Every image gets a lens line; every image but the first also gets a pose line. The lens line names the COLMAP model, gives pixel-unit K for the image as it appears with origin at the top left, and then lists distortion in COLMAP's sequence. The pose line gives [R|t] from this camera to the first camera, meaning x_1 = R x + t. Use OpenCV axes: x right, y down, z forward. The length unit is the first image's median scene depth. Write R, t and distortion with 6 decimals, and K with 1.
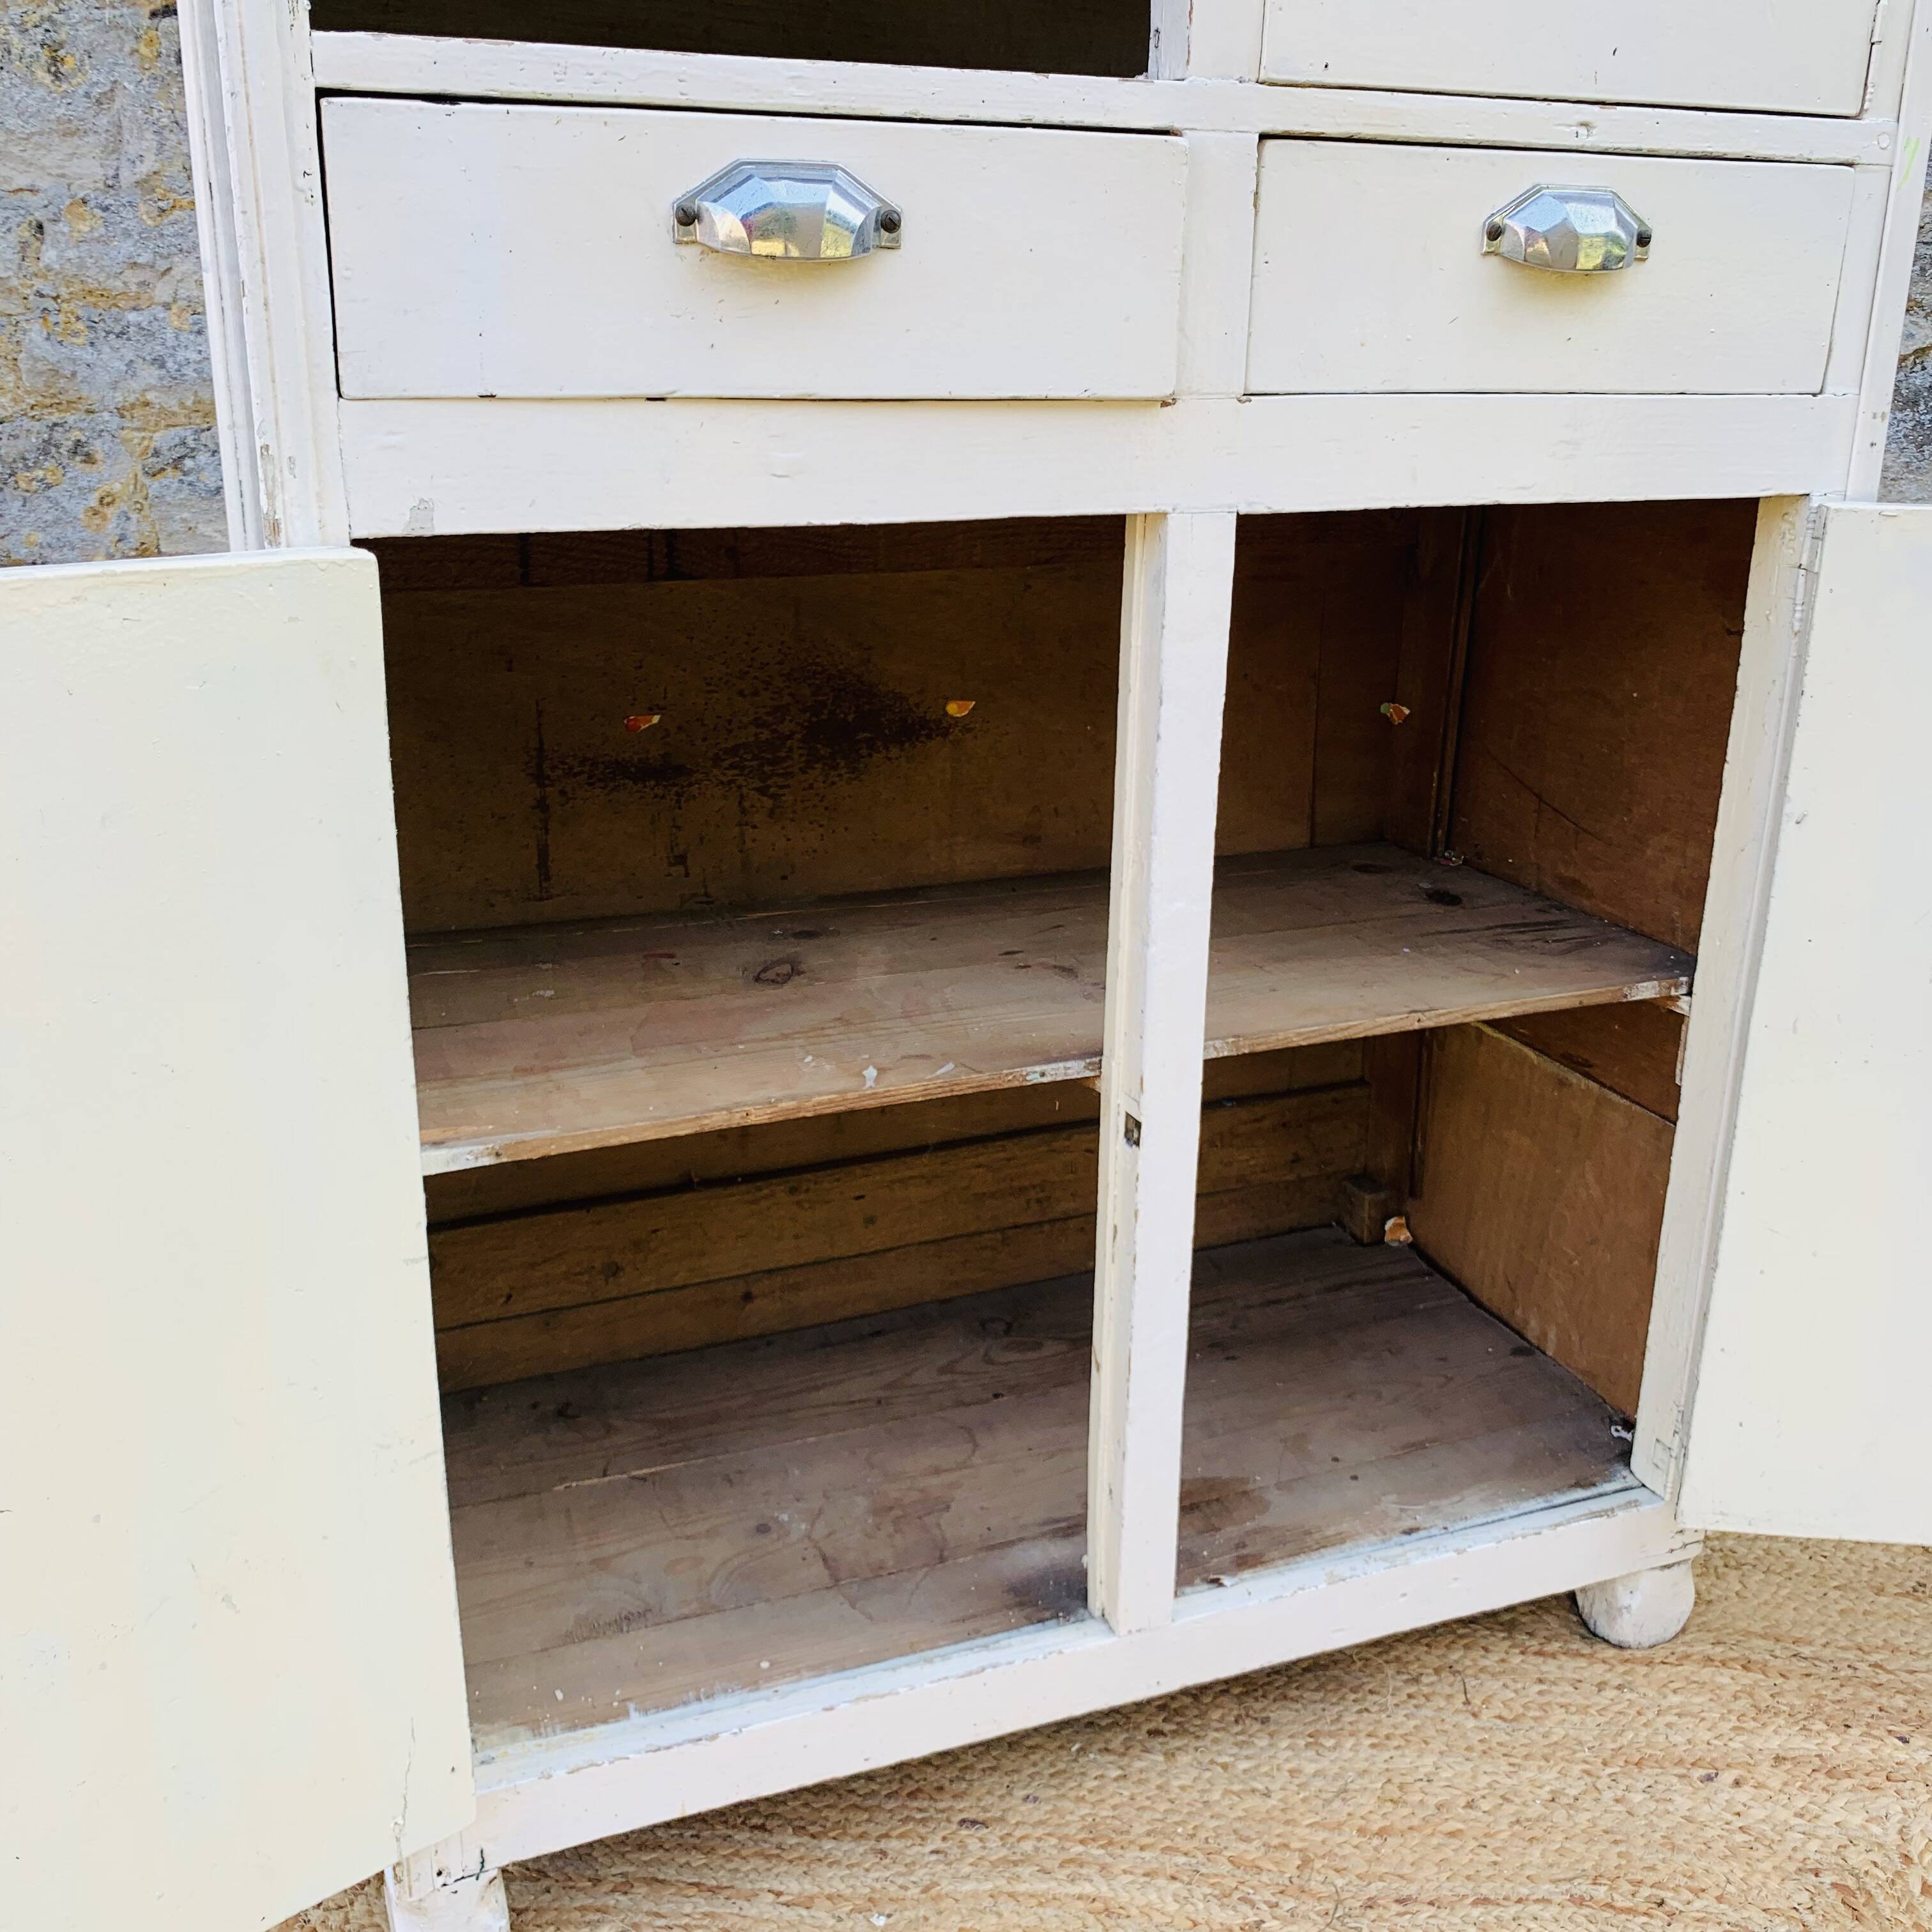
lens RADIAL K [[2018.0, 0, 971.9], [0, 2018.0, 958.6], [0, 0, 1]] dist [-0.016086, 0.027823]
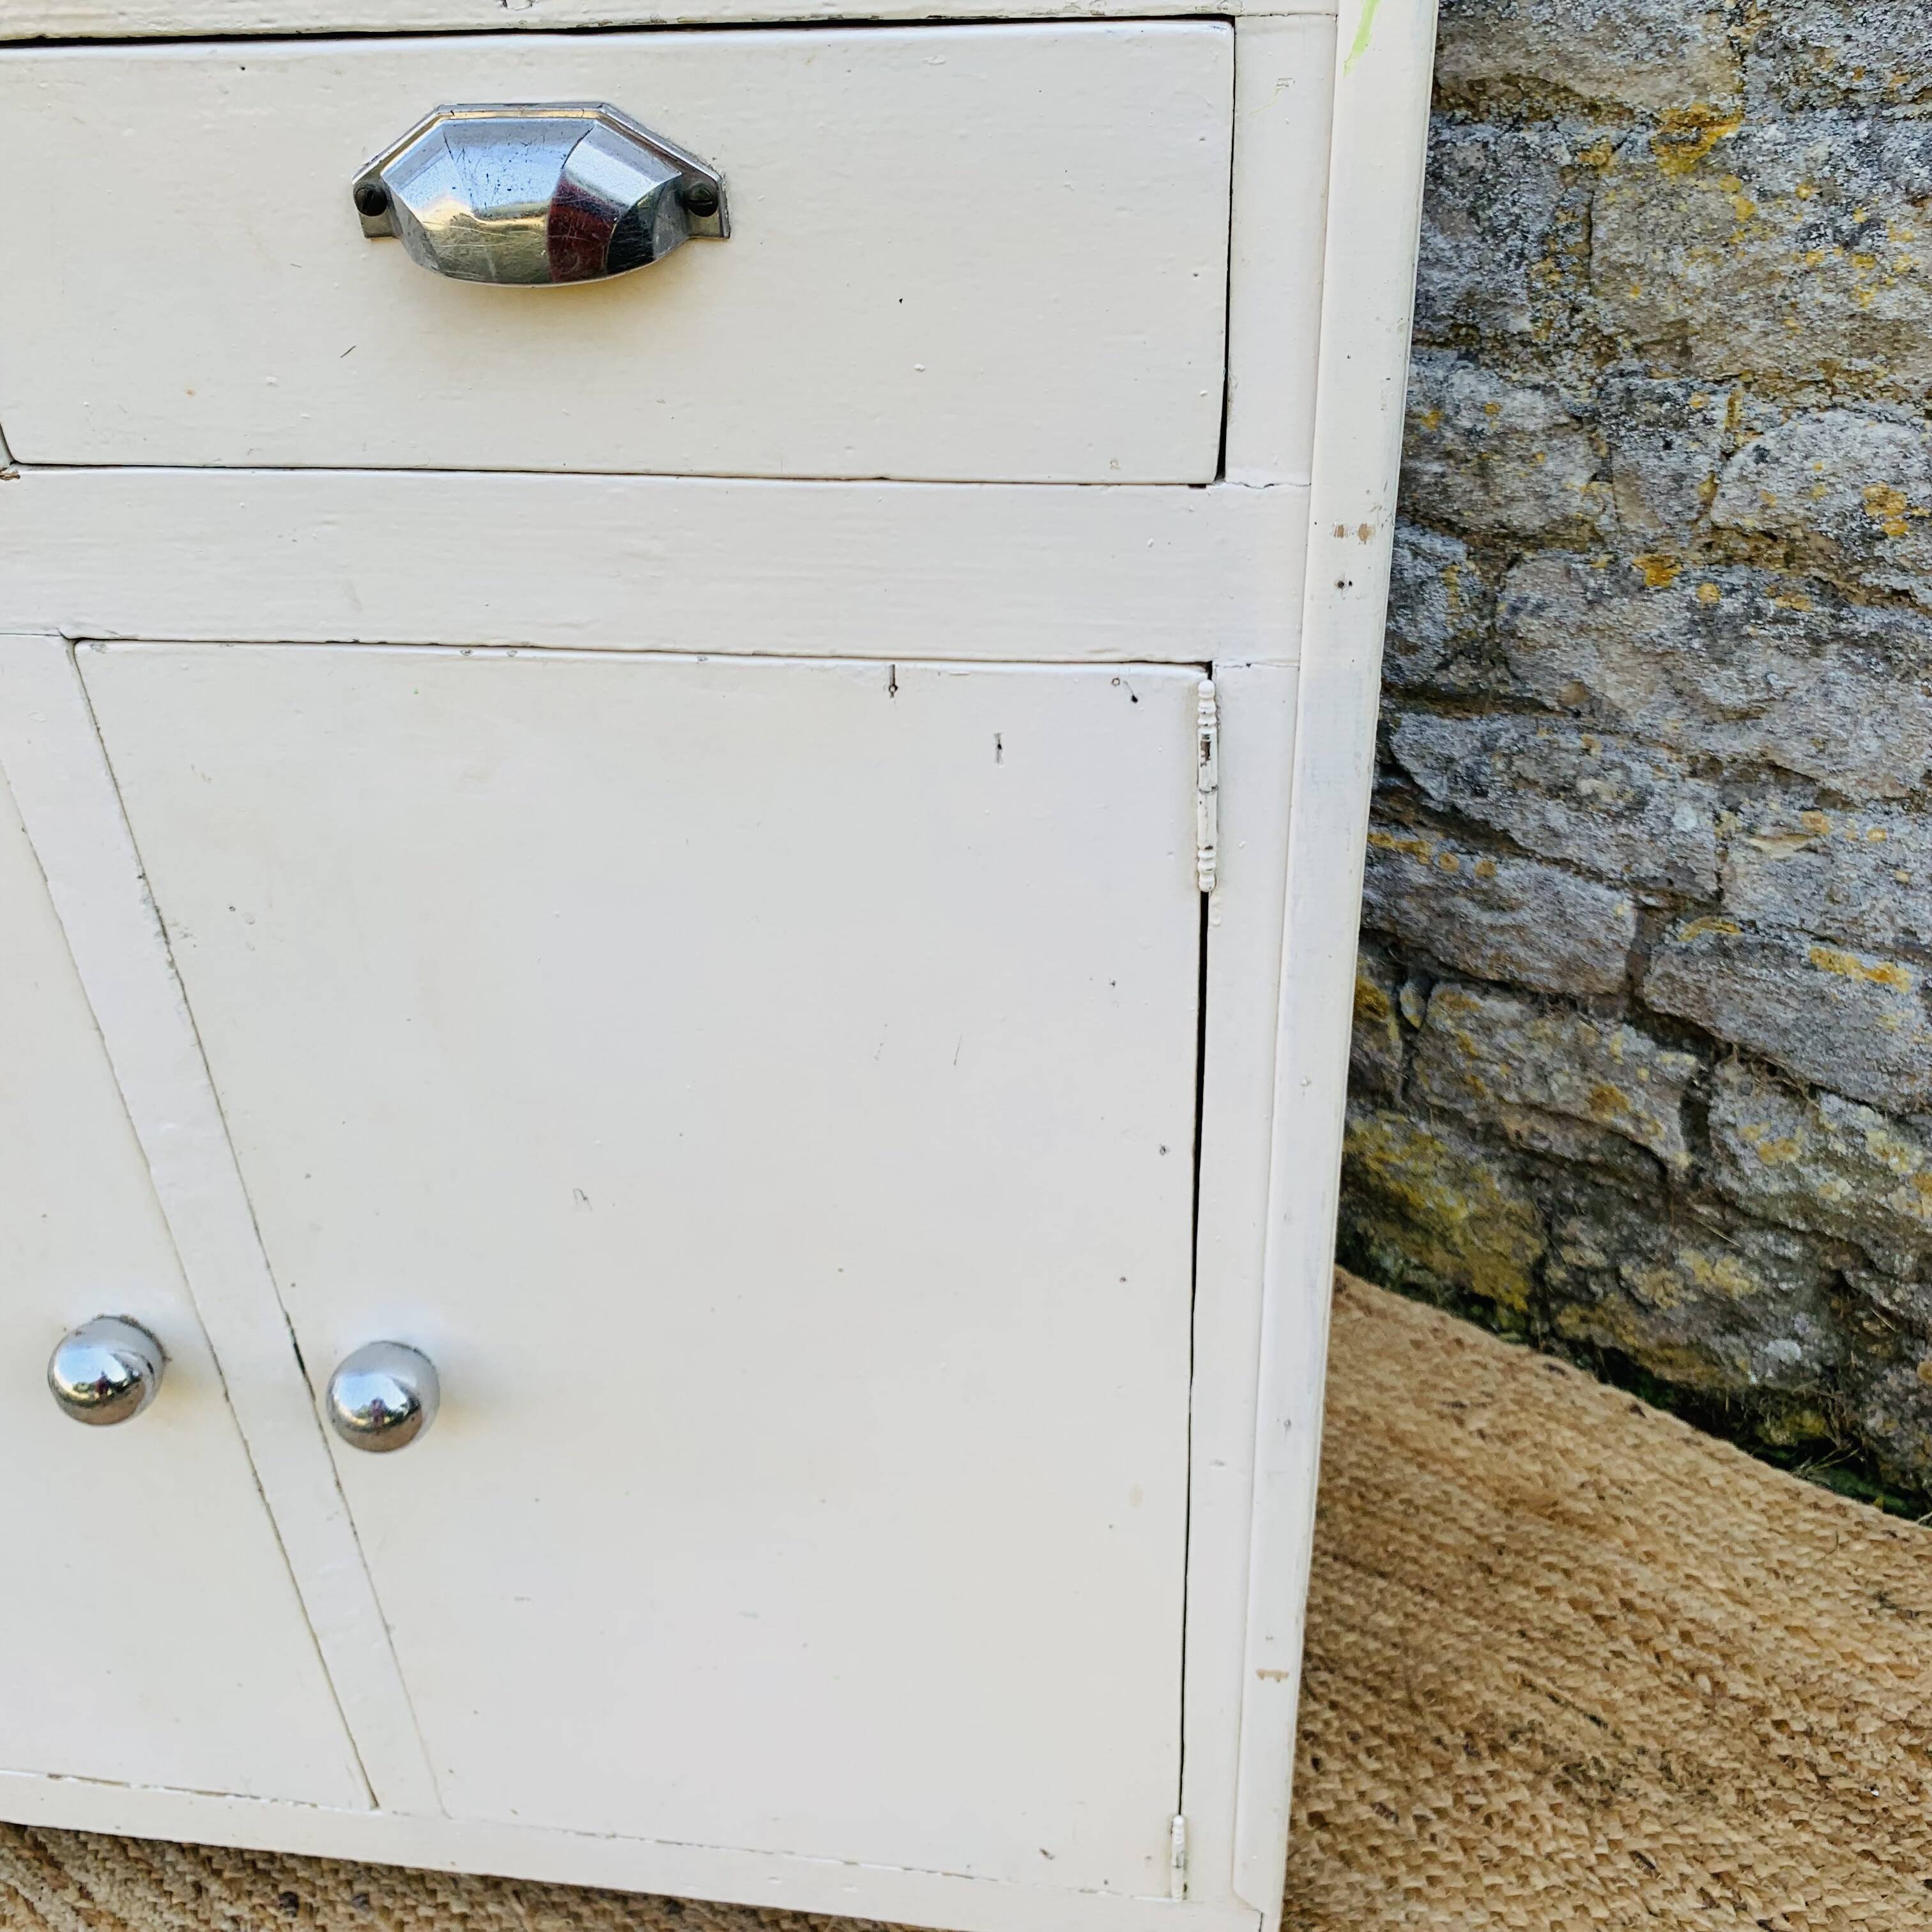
lens RADIAL K [[2023.5, 0, 962.3], [0, 2023.5, 948.7], [0, 0, 1]] dist [-0.025221, 0.033277]
pose [[0.866932, 0.233985, -0.440091, 0.523349], [-0.099035, 0.946220, 0.307992, -0.269465], [0.488488, -0.223424, 0.843482, 0.440064]]
